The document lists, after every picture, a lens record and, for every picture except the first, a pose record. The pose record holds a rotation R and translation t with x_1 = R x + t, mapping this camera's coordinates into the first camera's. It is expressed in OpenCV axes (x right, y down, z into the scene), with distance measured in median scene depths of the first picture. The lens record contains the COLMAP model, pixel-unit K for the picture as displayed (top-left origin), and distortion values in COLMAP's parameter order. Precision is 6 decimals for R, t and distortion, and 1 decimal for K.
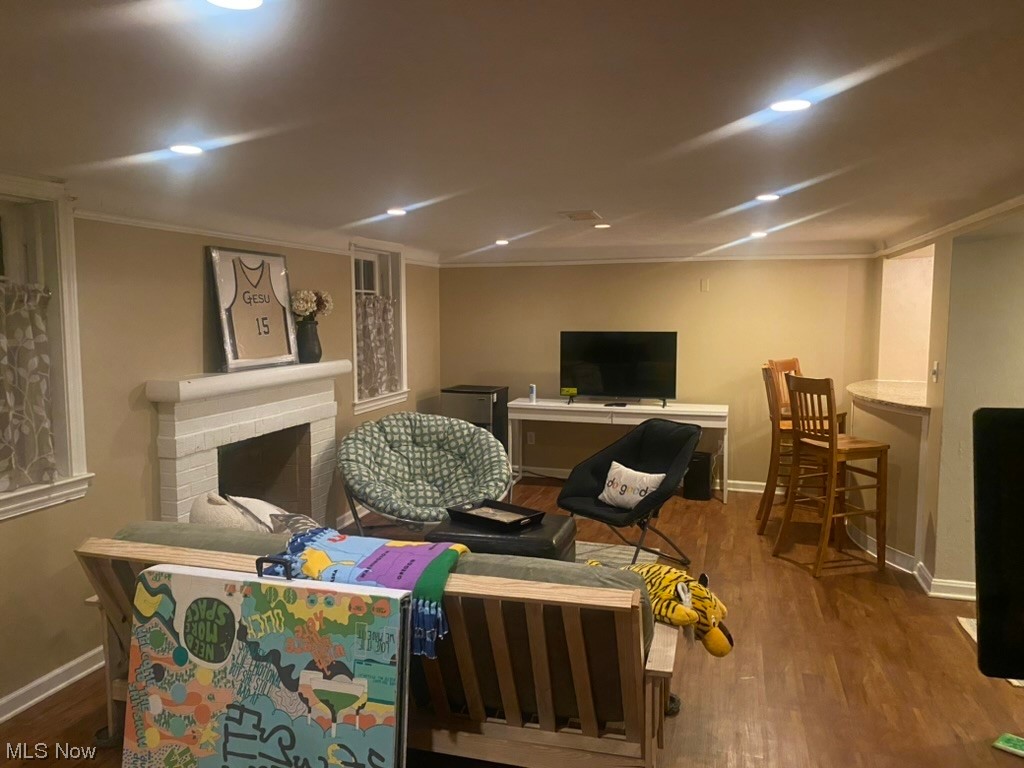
lens RADIAL K [[789.2, 0, 513.0], [0, 789.2, 382.2], [0, 0, 1]] dist [0.072346, -0.004042]
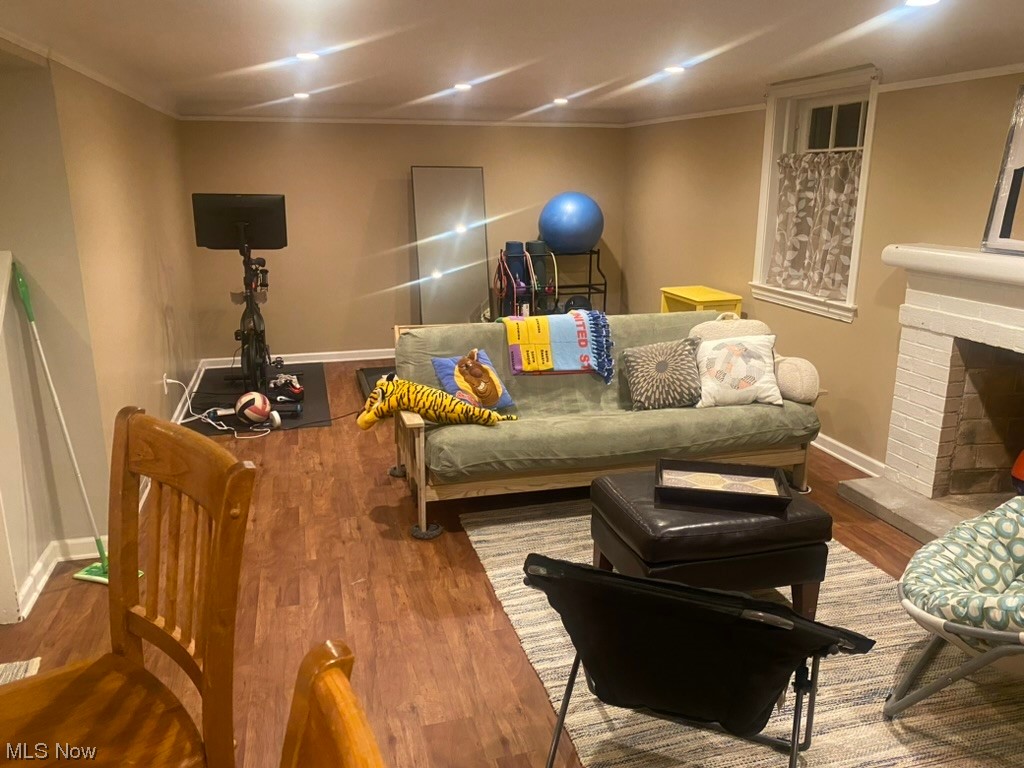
lens RADIAL K [[789.2, 0, 513.8], [0, 789.2, 382.6], [0, 0, 1]] dist [0.072346, -0.004042]
pose [[-0.850592, 0.130937, -0.509263, 0.583670], [-0.057914, 0.939280, 0.338230, -0.167258], [0.522628, 0.317189, -0.791361, 1.756171]]
